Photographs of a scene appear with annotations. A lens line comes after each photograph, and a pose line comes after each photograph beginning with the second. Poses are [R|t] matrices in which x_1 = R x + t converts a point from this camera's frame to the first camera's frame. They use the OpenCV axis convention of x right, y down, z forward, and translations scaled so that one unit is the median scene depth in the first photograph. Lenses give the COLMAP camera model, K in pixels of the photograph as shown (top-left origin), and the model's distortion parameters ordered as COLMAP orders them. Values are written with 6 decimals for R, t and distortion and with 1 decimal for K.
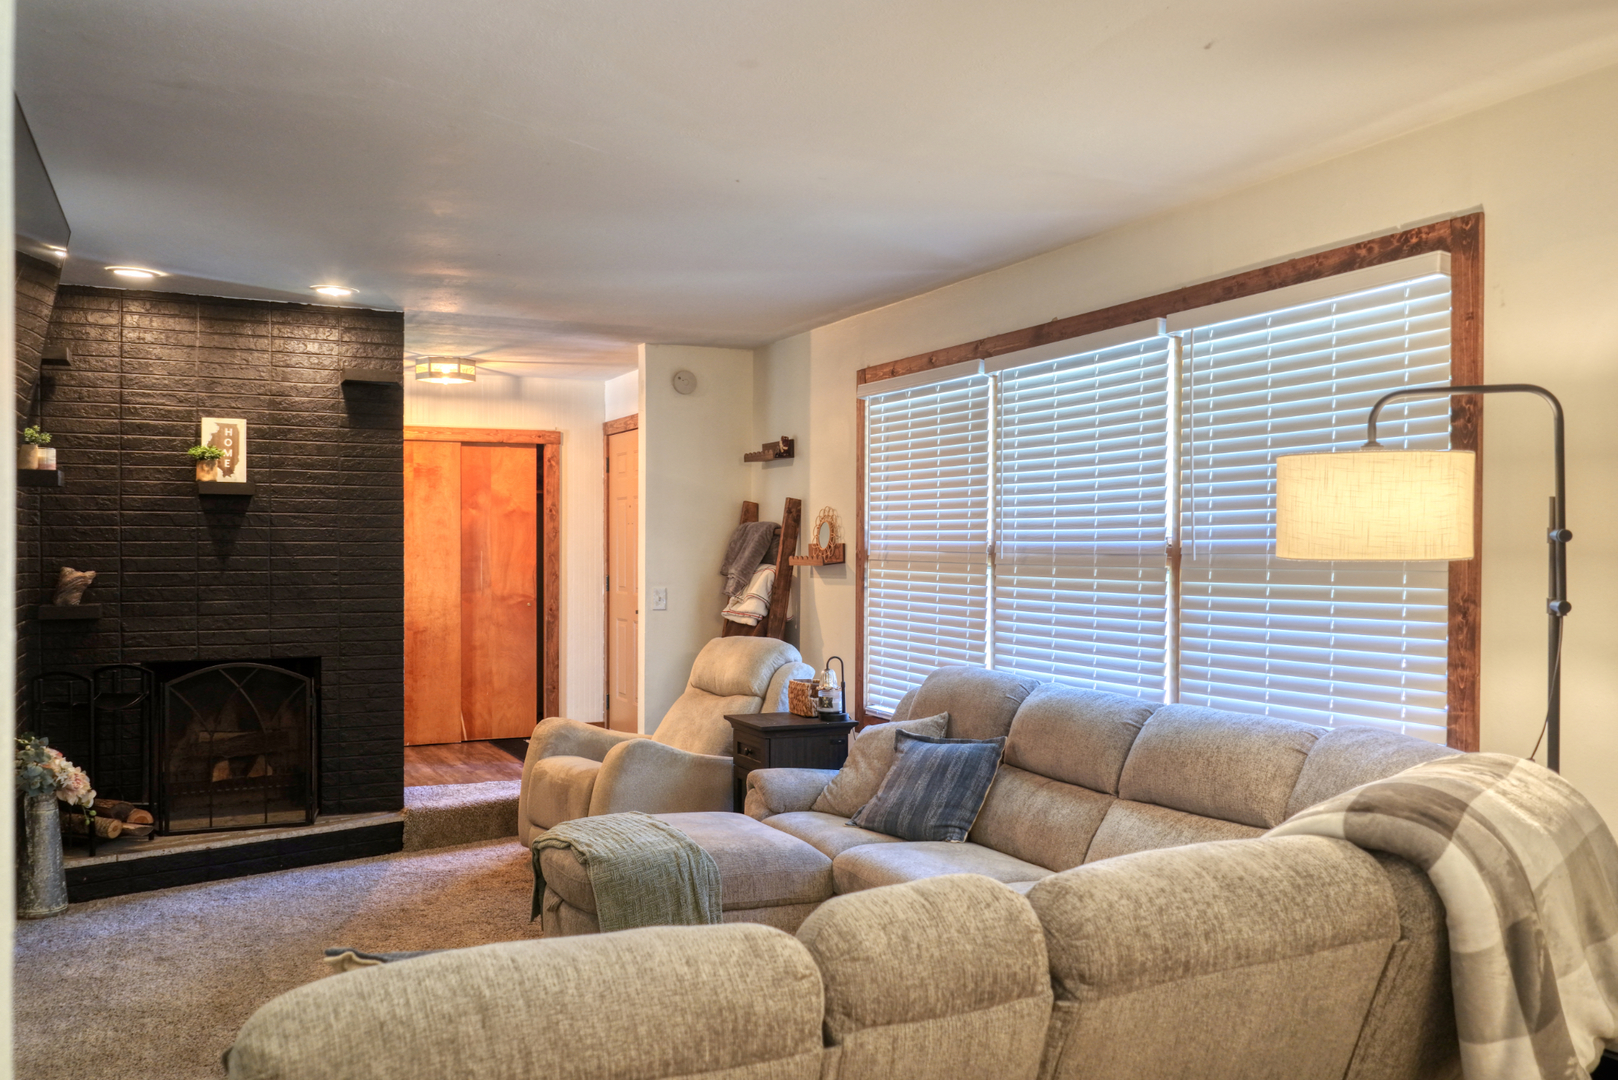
lens RADIAL K [[1392.3, 0, 803.5], [0, 1392.3, 545.1], [0, 0, 1]] dist [-0.017077, 0.052423]
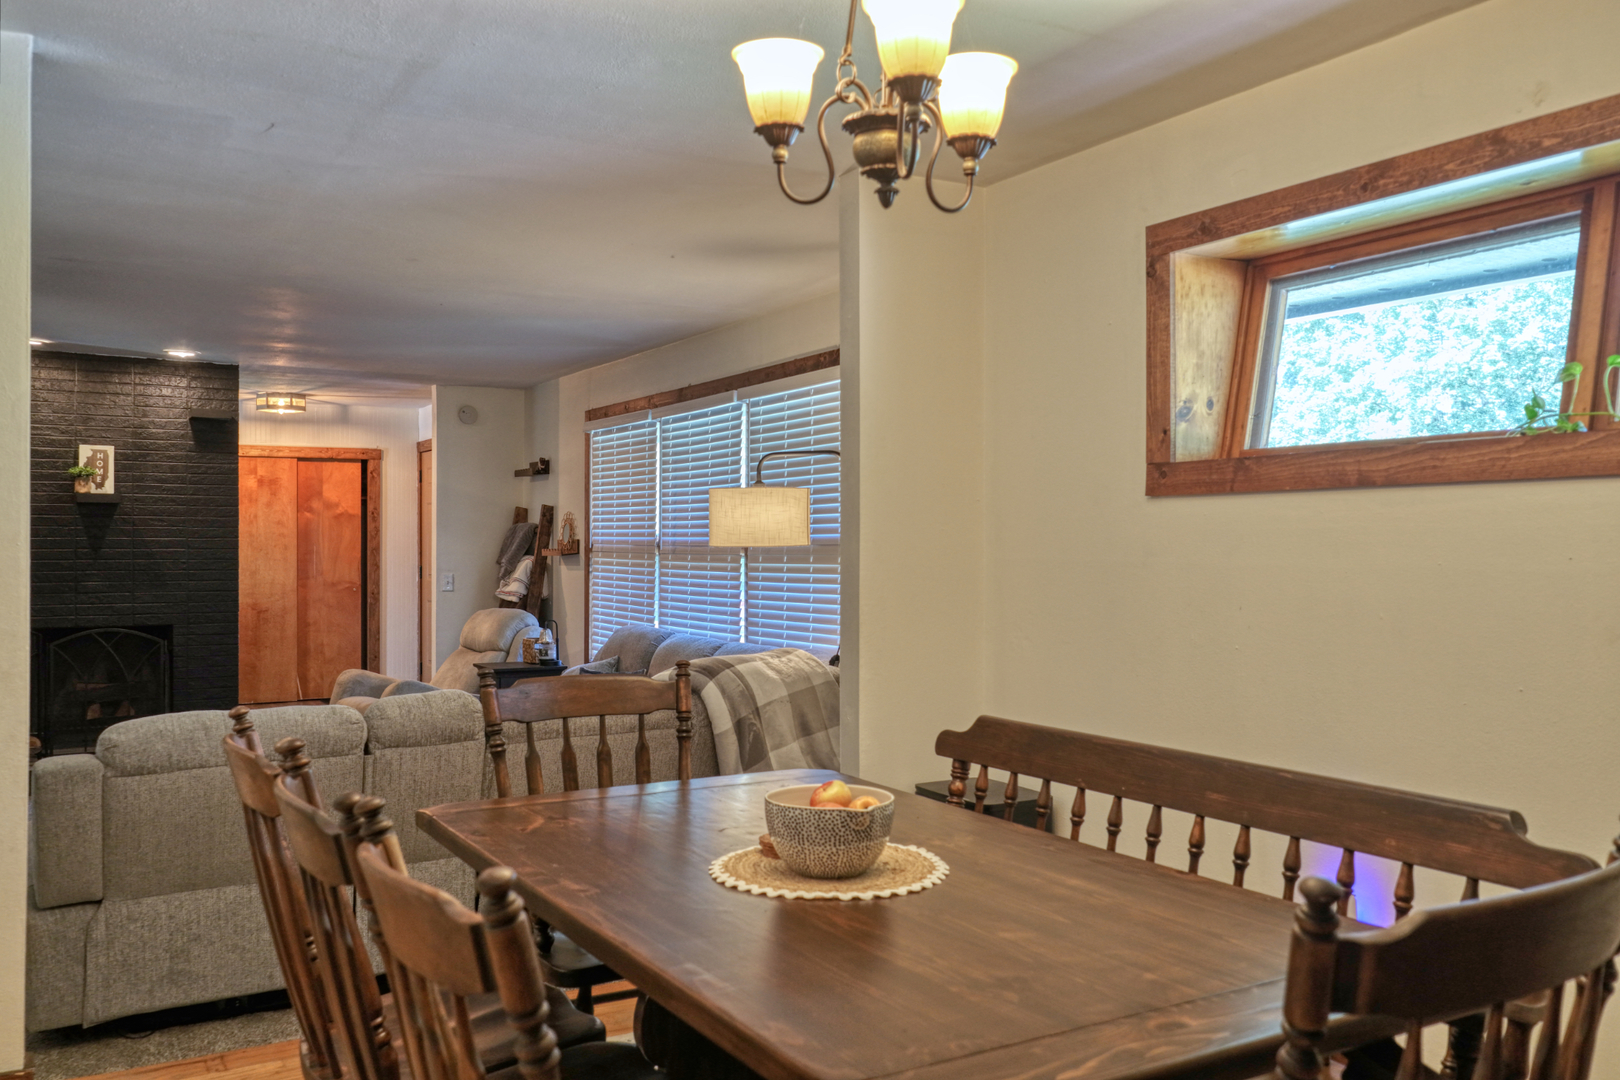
lens RADIAL K [[1394.1, 0, 823.6], [0, 1394.1, 534.3], [0, 0, 1]] dist [-0.017077, 0.052423]
pose [[0.996369, -0.000736, 0.085132, 0.157656], [0.001259, 0.999981, -0.006087, 0.002607], [-0.085126, 0.006172, 0.996351, -0.374800]]
